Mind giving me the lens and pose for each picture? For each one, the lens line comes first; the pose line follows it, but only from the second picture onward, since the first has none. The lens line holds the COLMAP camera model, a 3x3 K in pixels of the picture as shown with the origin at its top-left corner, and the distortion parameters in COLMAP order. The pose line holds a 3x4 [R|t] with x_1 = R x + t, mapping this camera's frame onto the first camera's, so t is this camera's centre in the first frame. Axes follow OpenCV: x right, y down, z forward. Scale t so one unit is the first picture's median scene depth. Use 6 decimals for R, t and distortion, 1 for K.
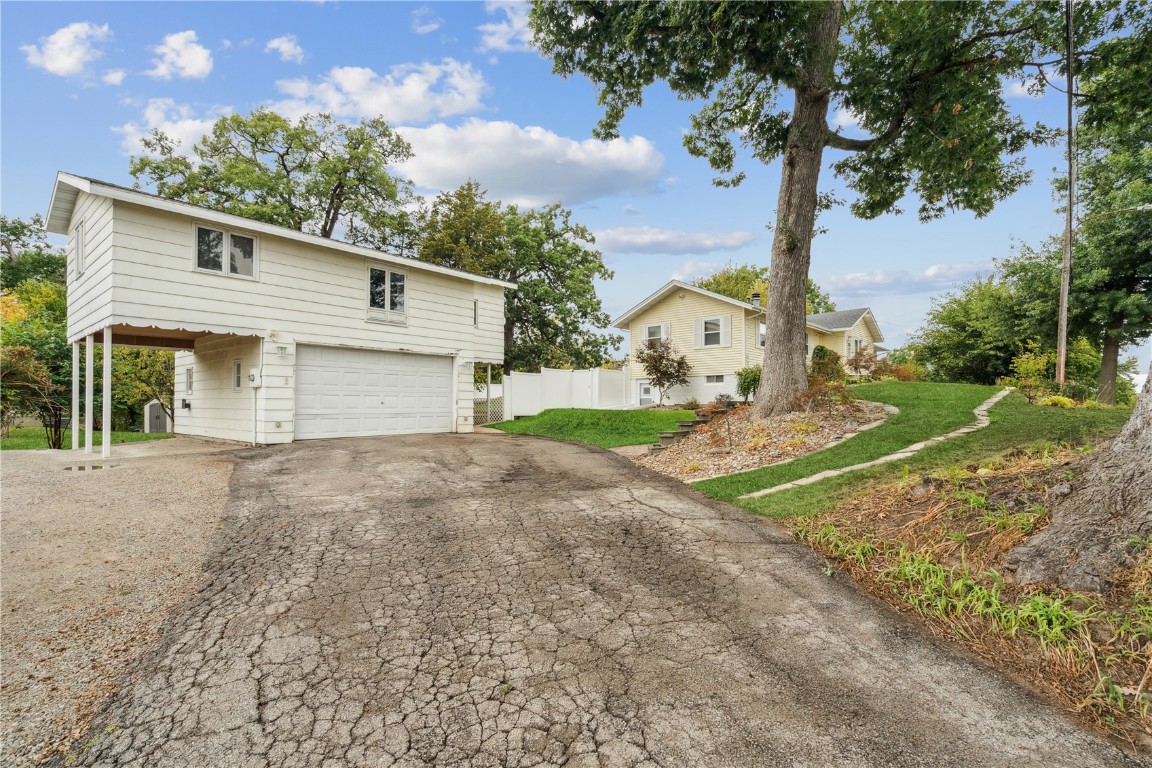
lens RADIAL K [[523.0, 0, 575.6], [0, 523.0, 396.5], [0, 0, 1]] dist [-0.002464, 0.000023]
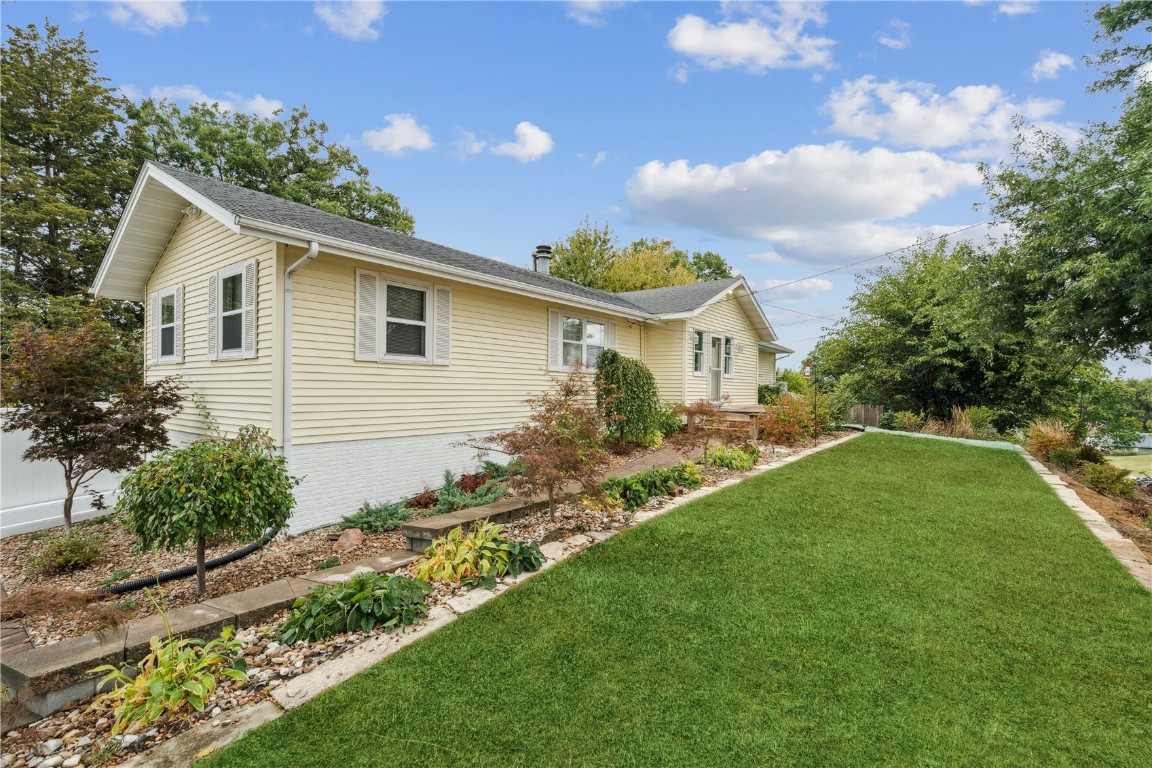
lens RADIAL K [[523.0, 0, 575.6], [0, 523.0, 385.1], [0, 0, 1]] dist [-0.002464, 0.000023]
pose [[0.994859, 0.010586, 0.100713, 0.283069], [-0.011094, 0.999928, 0.004478, -0.050638], [-0.100658, -0.005572, 0.994905, 0.405779]]
